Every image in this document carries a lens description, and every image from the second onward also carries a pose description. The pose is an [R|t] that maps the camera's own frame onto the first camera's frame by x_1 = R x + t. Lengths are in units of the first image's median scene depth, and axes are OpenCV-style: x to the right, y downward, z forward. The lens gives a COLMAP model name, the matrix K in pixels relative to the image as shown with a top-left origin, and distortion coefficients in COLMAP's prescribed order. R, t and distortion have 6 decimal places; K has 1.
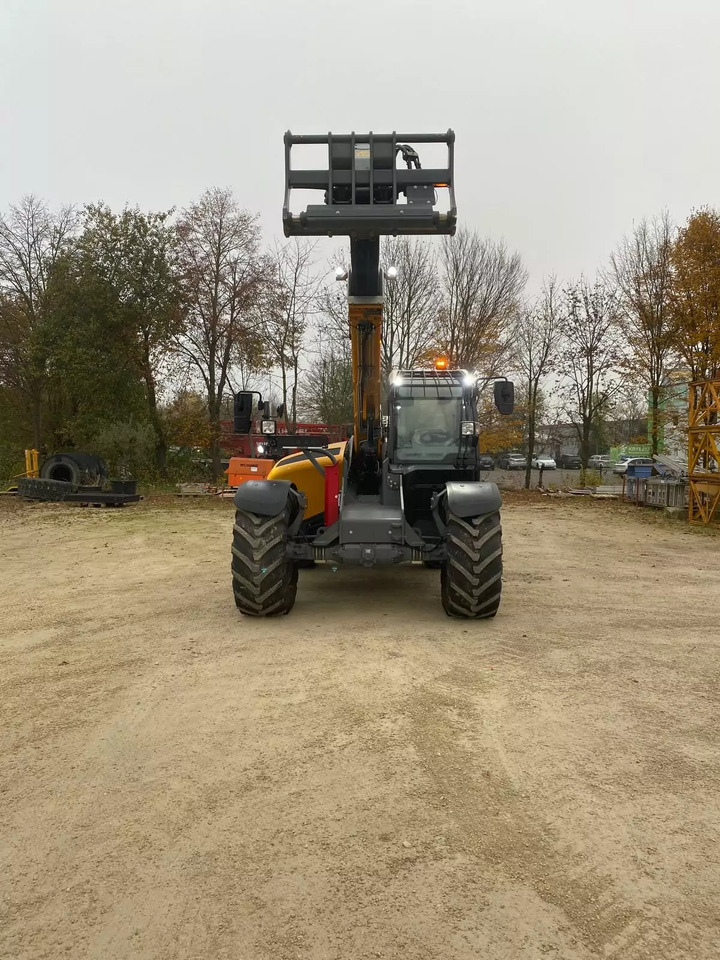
lens RADIAL K [[727.9, 0, 360.0], [0, 727.9, 480.0], [0, 0, 1]] dist [0.061392, -0.119338]
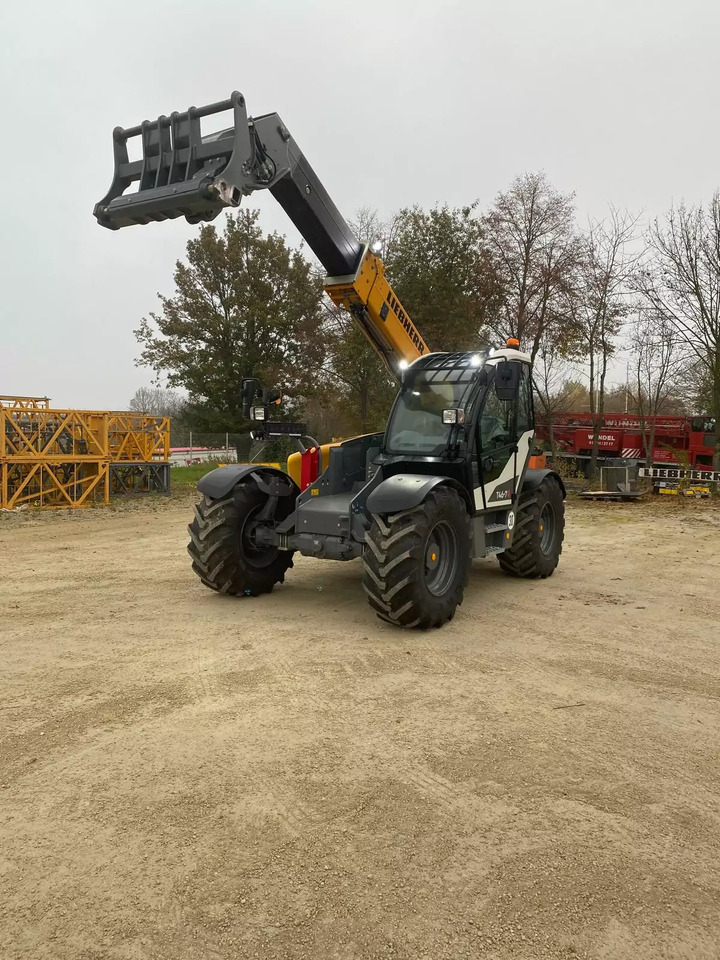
lens RADIAL K [[727.9, 0, 360.0], [0, 727.9, 480.0], [0, 0, 1]] dist [0.061392, -0.119338]
pose [[0.855265, 0.049430, -0.515827, 0.638564], [-0.044007, 0.998772, 0.022744, -0.010474], [0.516318, 0.003248, 0.856391, 0.234593]]
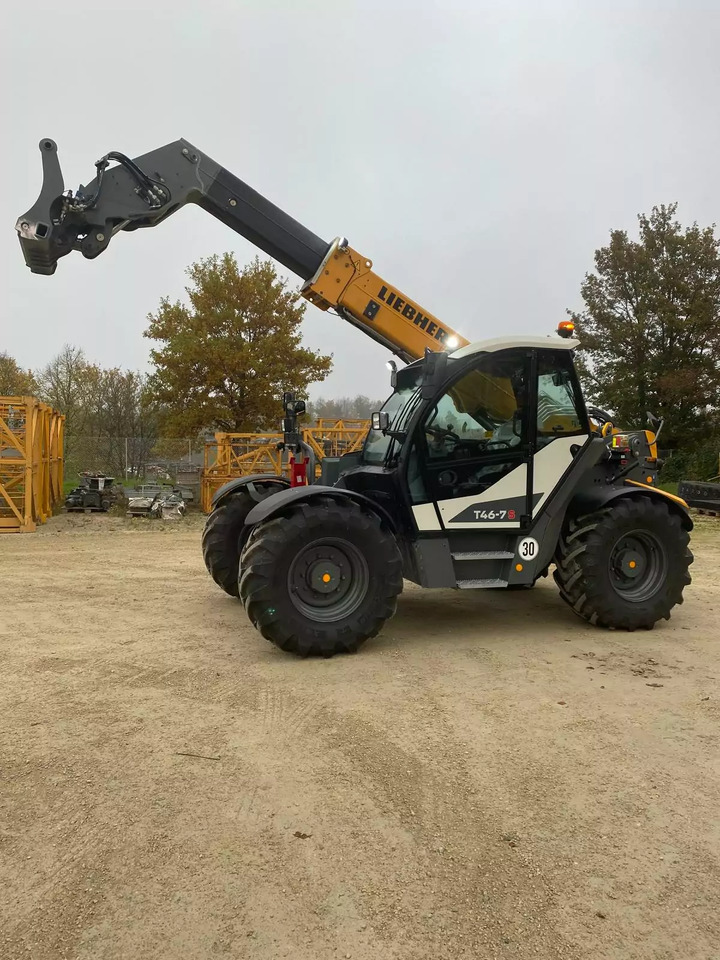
lens RADIAL K [[727.9, 0, 360.0], [0, 727.9, 480.0], [0, 0, 1]] dist [0.061392, -0.119338]
pose [[0.356963, 0.045297, -0.933020, 1.077314], [-0.050070, 0.998316, 0.029311, -0.036305], [0.932776, 0.036254, 0.358629, 0.881966]]
